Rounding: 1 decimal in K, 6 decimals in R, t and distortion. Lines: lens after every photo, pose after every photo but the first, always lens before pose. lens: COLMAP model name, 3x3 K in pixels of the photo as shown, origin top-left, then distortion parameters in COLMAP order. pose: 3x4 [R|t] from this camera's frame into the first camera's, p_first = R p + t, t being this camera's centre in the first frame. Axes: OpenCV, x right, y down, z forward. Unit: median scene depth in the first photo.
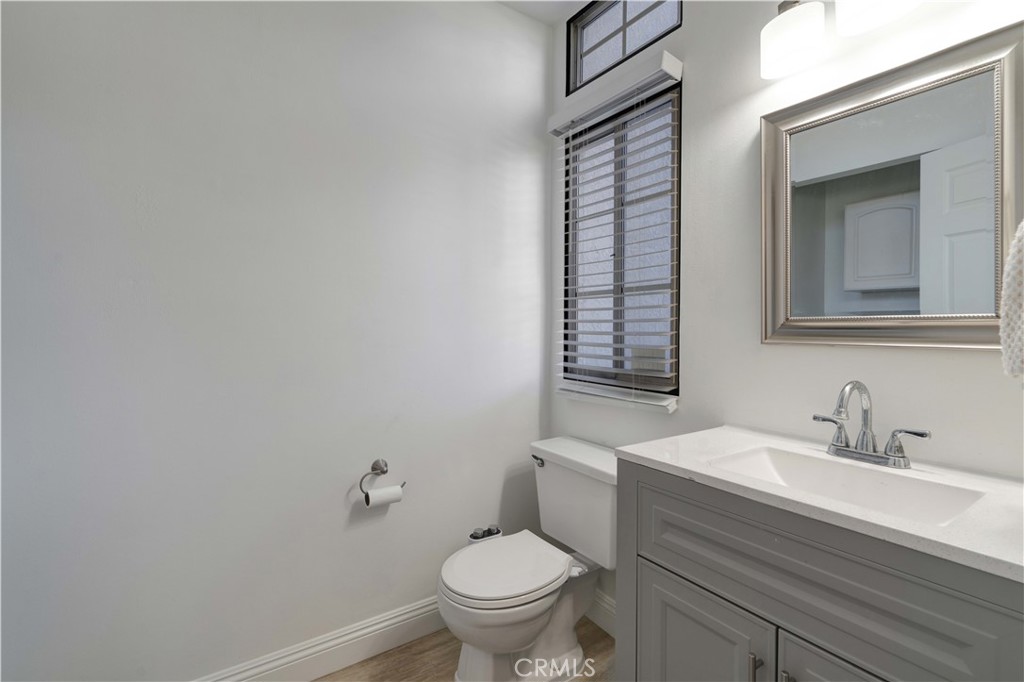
lens RADIAL K [[467.8, 0, 511.2], [0, 467.8, 327.8], [0, 0, 1]] dist [-0.003092, 0.000349]
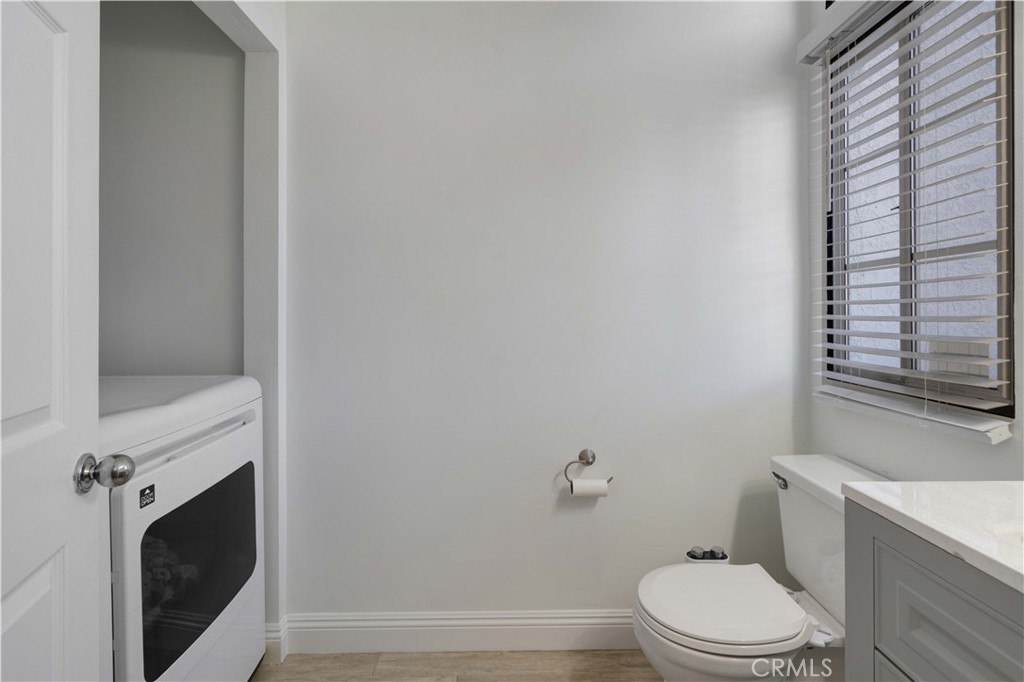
lens RADIAL K [[471.0, 0, 513.1], [0, 471.0, 318.0], [0, 0, 1]] dist [0.033233, -0.023149]
pose [[0.831116, -0.010027, -0.556009, 0.137839], [0.014536, 0.999888, 0.003696, -0.000476], [0.555910, -0.011154, 0.831168, 0.088227]]
